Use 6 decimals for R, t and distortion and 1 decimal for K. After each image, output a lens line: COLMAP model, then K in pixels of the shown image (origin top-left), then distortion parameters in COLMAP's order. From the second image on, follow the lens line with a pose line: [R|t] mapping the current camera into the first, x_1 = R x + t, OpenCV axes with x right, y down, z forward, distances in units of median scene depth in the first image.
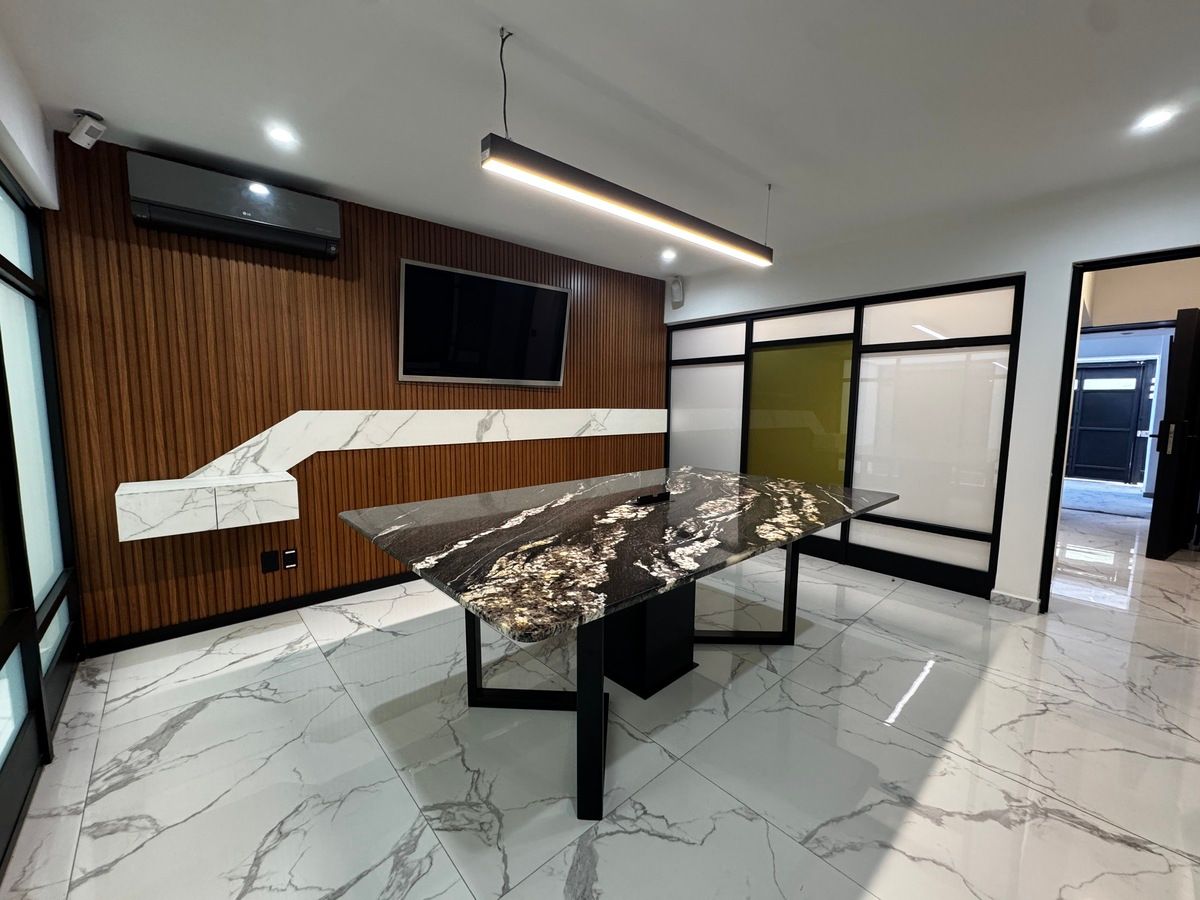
lens RADIAL K [[475.6, 0, 600.0], [0, 475.6, 450.0], [0, 0, 1]] dist [-0.009742, -0.000080]
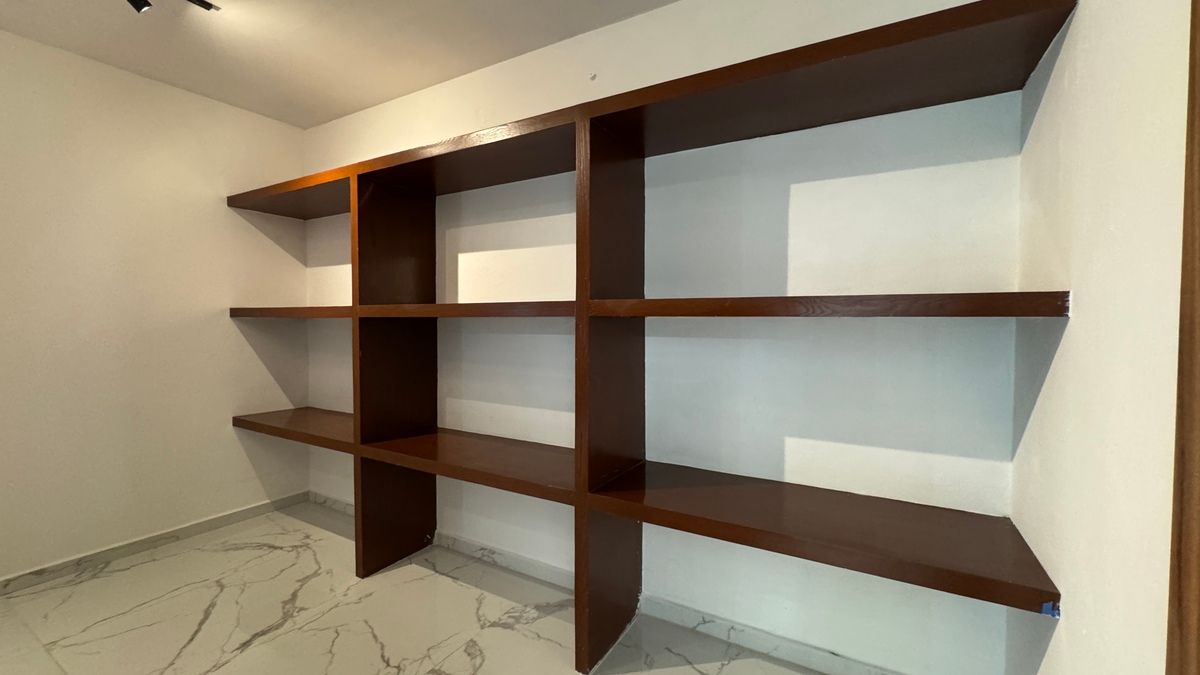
lens RADIAL K [[479.6, 0, 600.0], [0, 479.6, 337.5], [0, 0, 1]] dist [-0.001693, -0.000192]
pose [[0.310263, 0.021480, -0.950408, 1.427890], [-0.094735, 0.995467, -0.008428, -0.120640], [0.945919, 0.092652, 0.310891, 0.729770]]
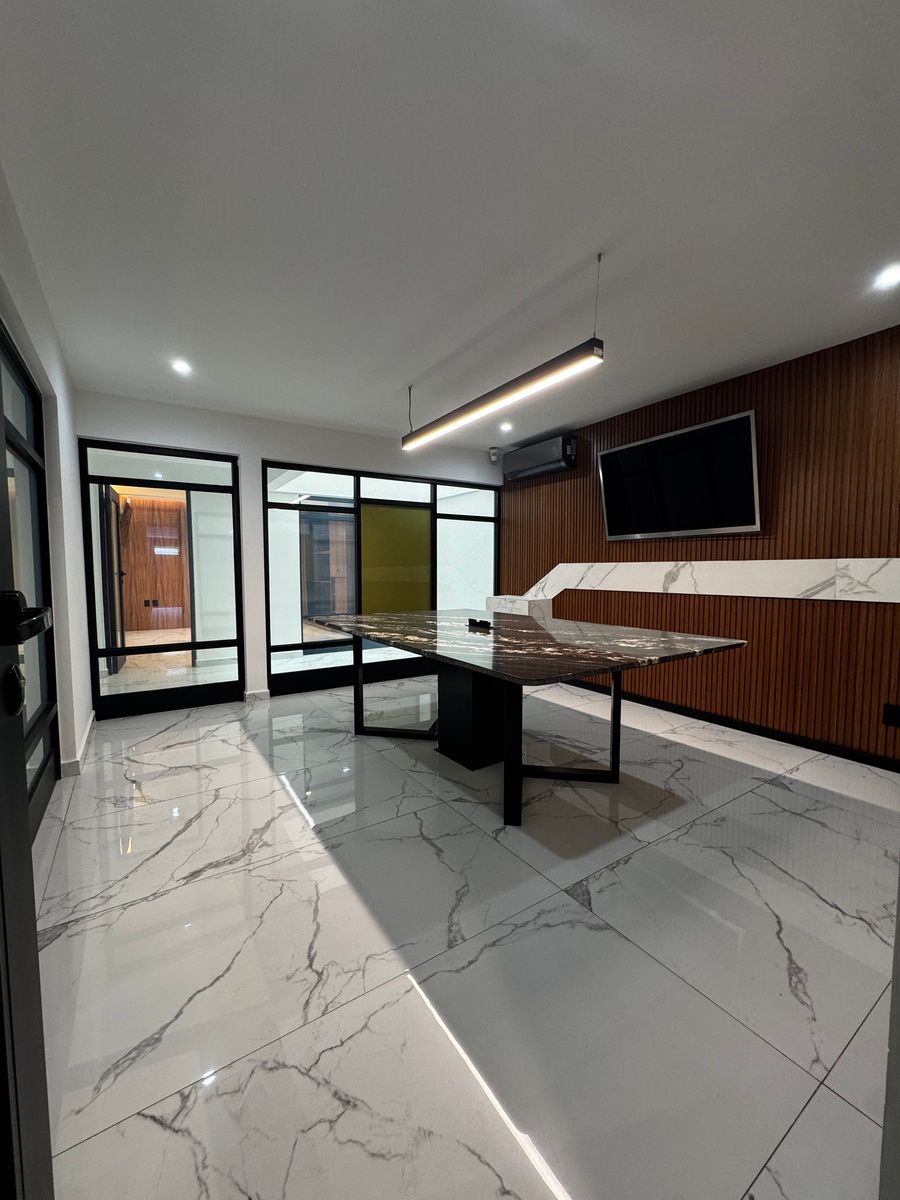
lens RADIAL K [[478.8, 0, 450.0], [0, 478.8, 600.0], [0, 0, 1]] dist [-0.005339, 0.000261]
pose [[-0.147832, 0.058434, -0.987285, 1.110835], [-0.096731, 0.992613, 0.073233, -0.040275], [0.984271, 0.106327, -0.141088, 0.870962]]
